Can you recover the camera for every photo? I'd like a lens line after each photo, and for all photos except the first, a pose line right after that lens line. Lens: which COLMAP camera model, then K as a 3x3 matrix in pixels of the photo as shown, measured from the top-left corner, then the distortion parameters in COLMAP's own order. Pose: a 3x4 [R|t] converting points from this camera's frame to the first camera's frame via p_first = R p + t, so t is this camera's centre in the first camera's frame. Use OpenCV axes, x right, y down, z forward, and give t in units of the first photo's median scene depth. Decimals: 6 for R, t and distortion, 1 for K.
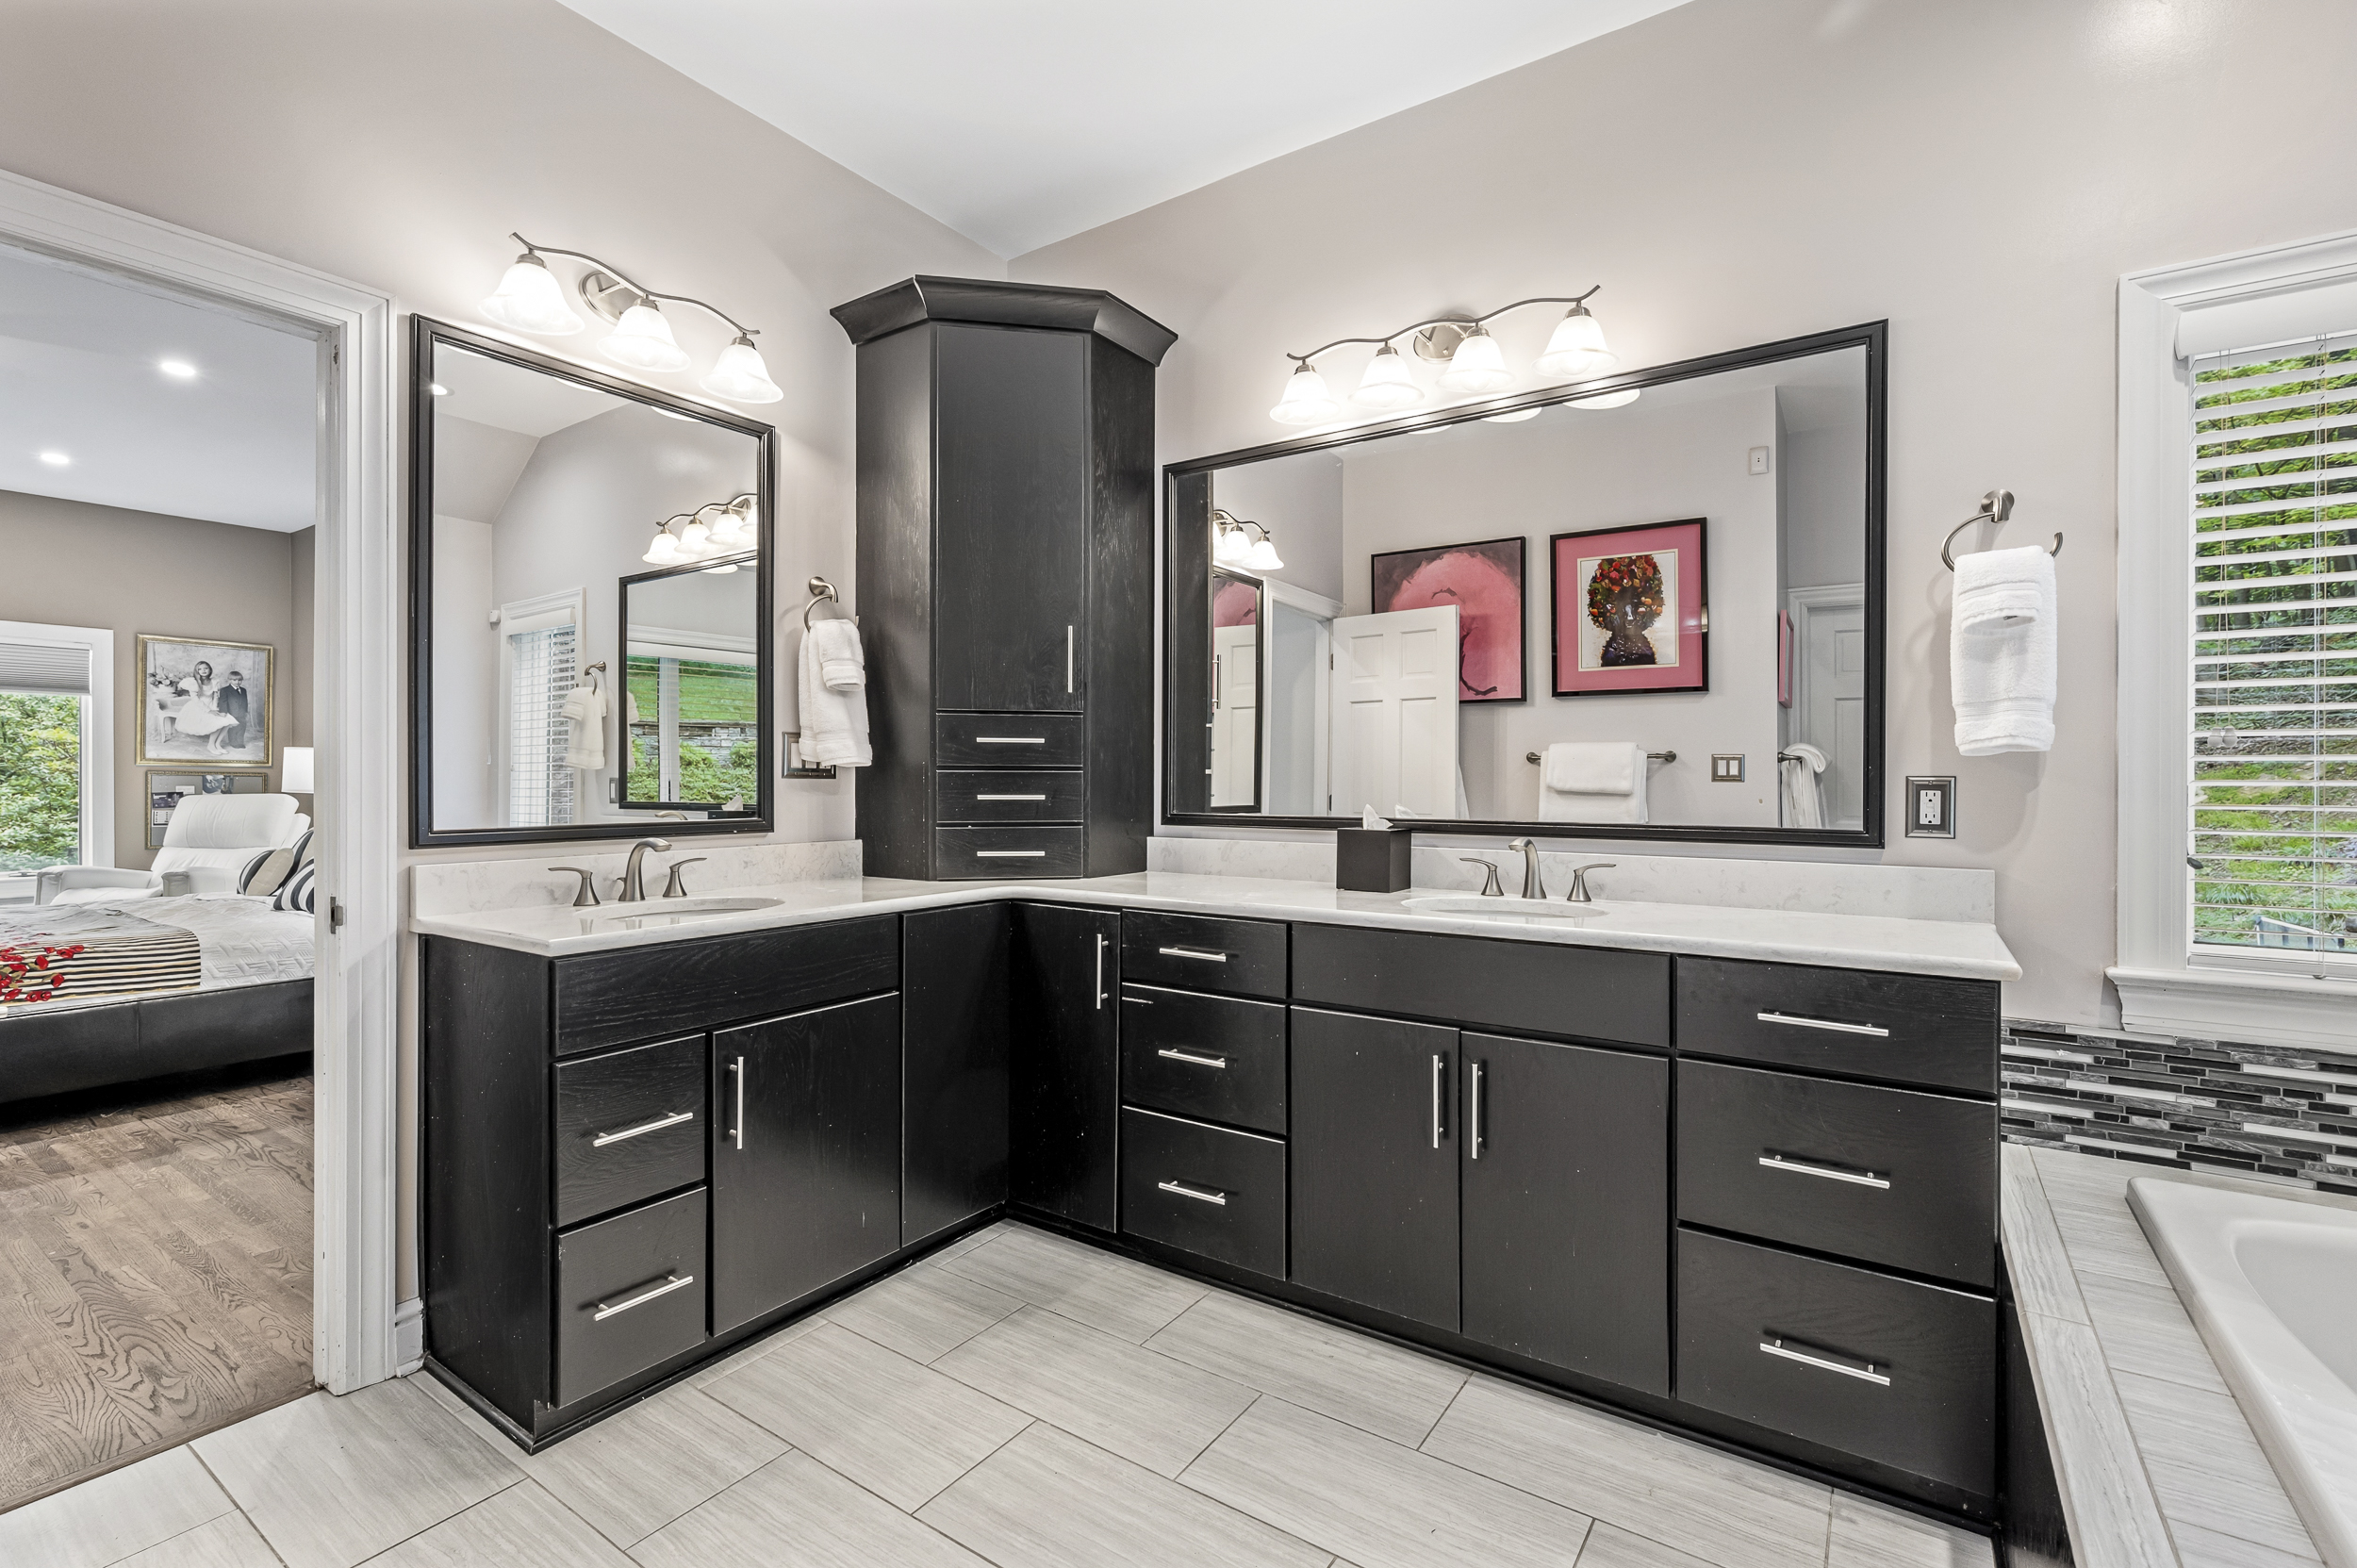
lens RADIAL K [[1048.0, 0, 1178.5], [0, 1048.0, 784.0], [0, 0, 1]] dist [0.001408, 0.000542]
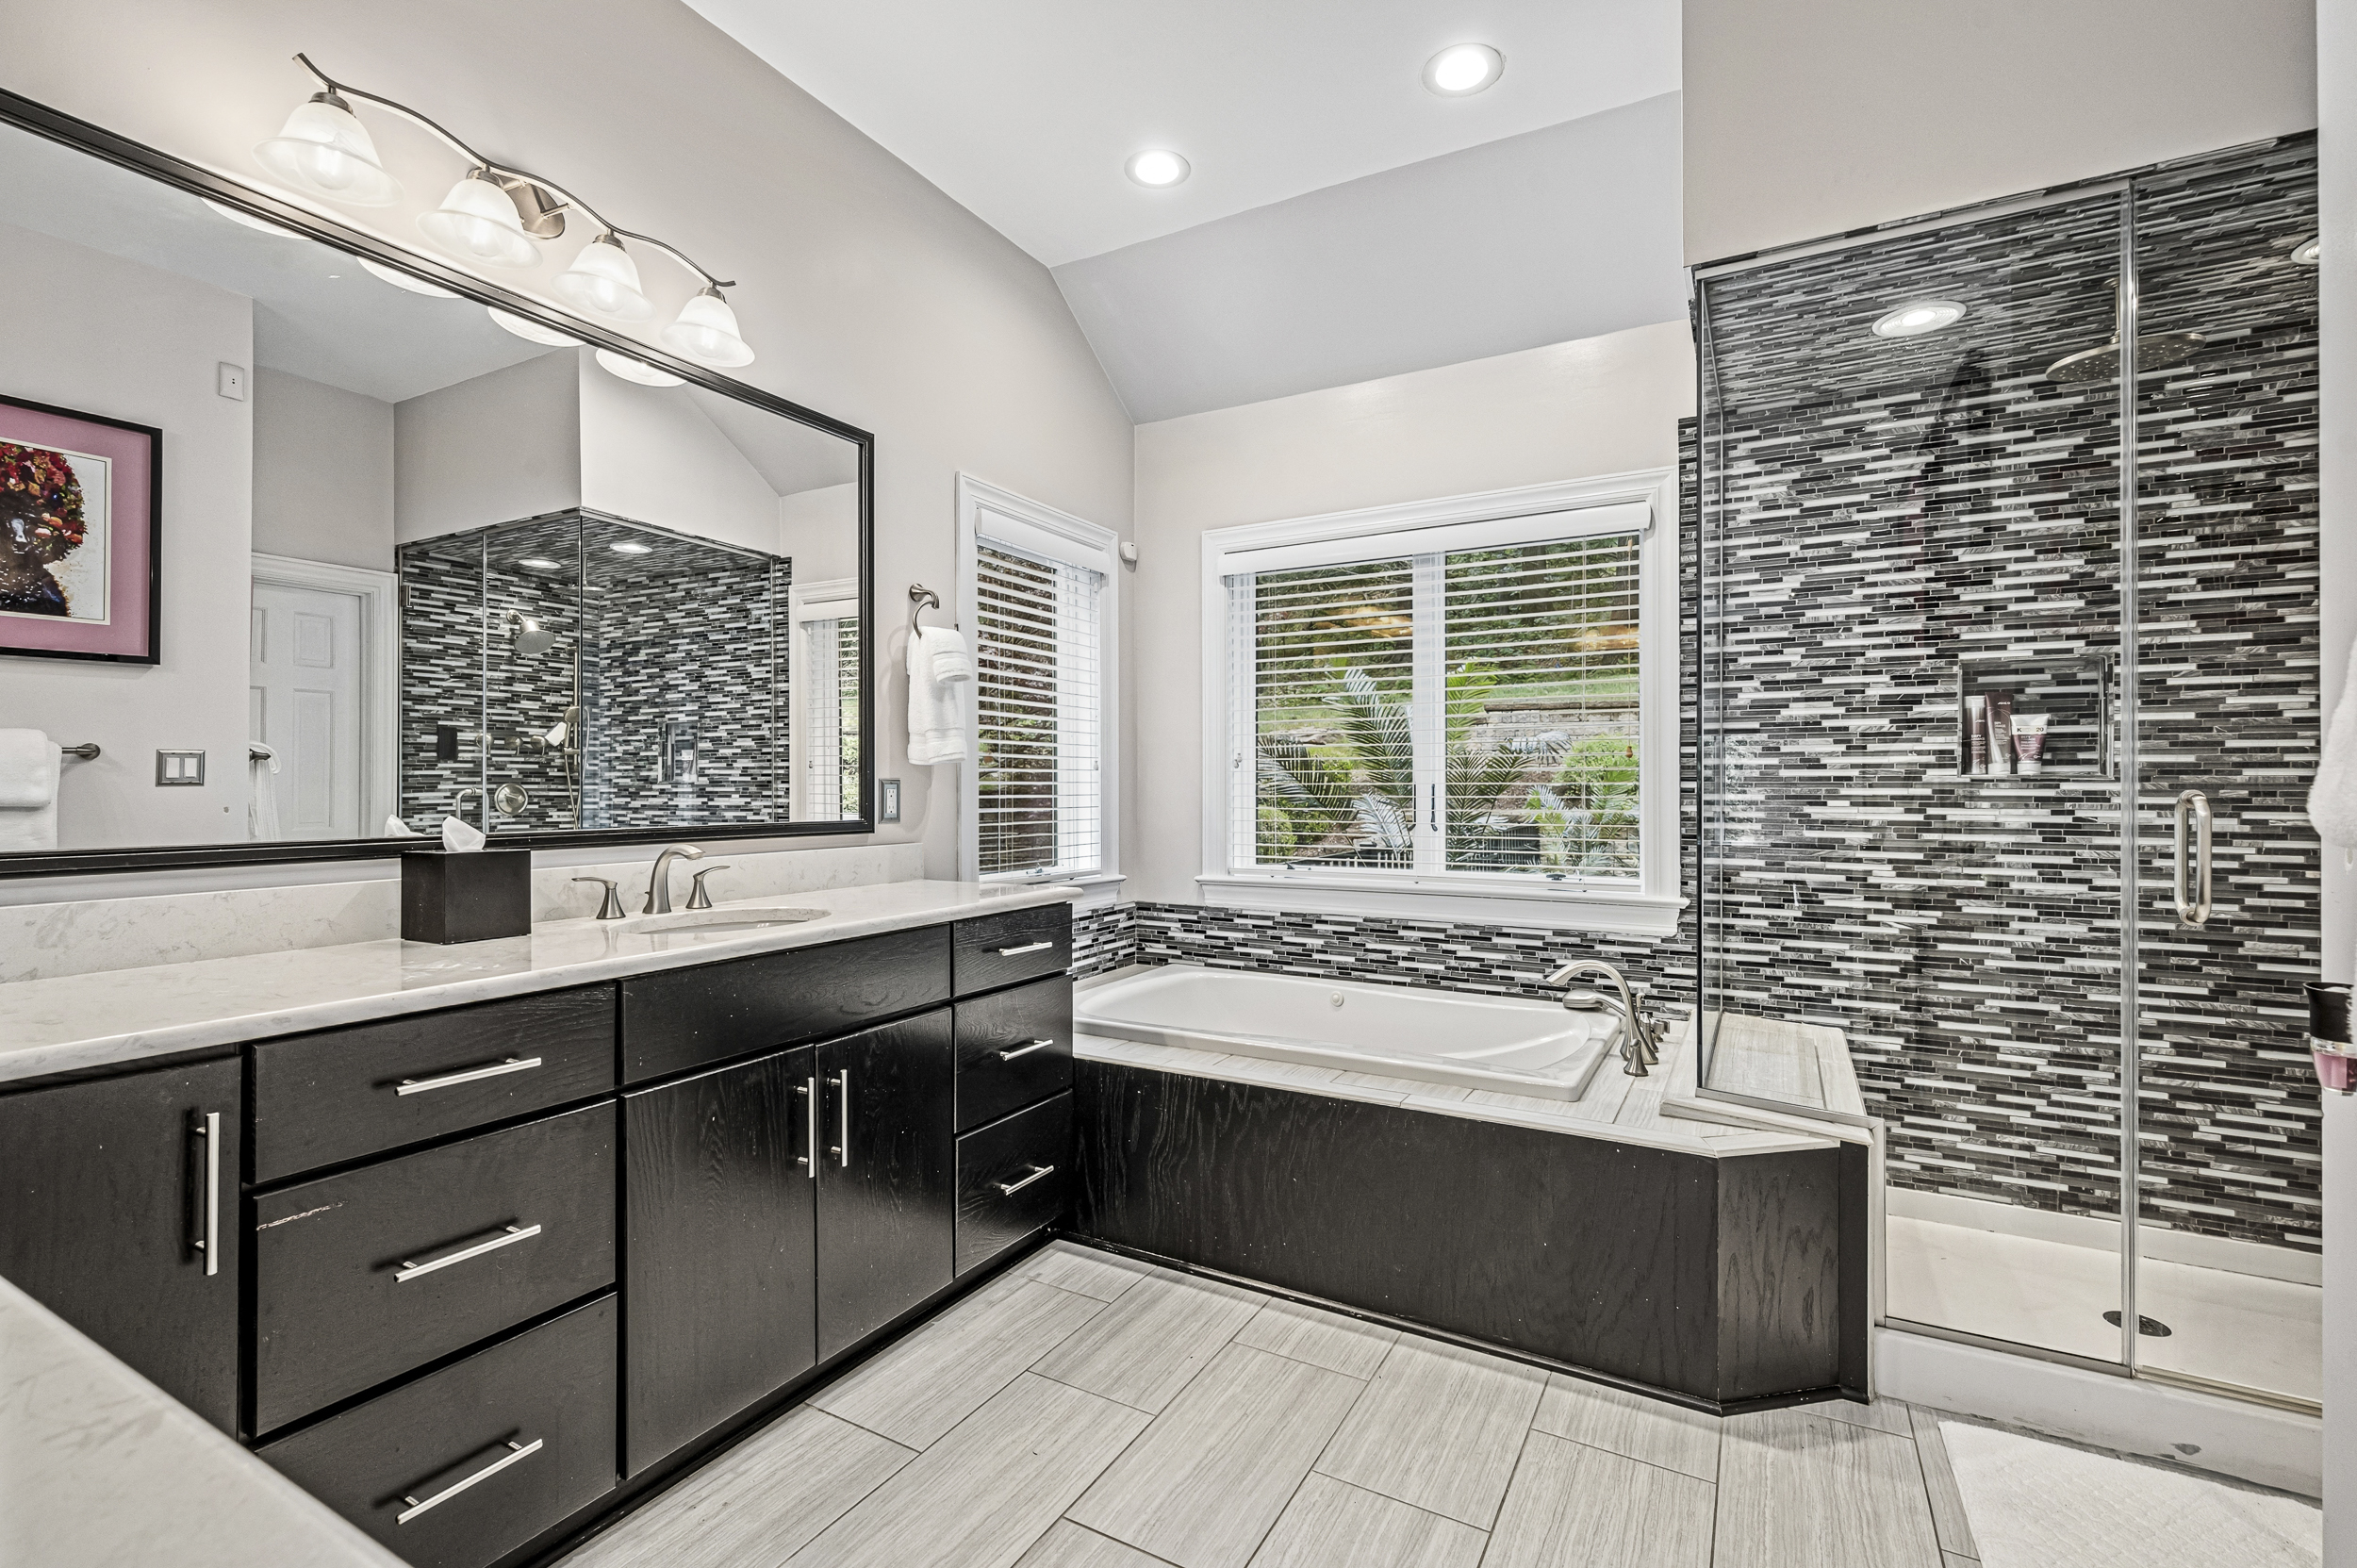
lens RADIAL K [[1064.1, 0, 1178.5], [0, 1064.1, 784.0], [0, 0, 1]] dist [0.028214, 0.000184]
pose [[-0.084337, -0.000926, 0.996437, -0.500996], [0.006375, 0.999979, 0.001469, -0.000084], [-0.996417, 0.006476, -0.084329, 0.517607]]
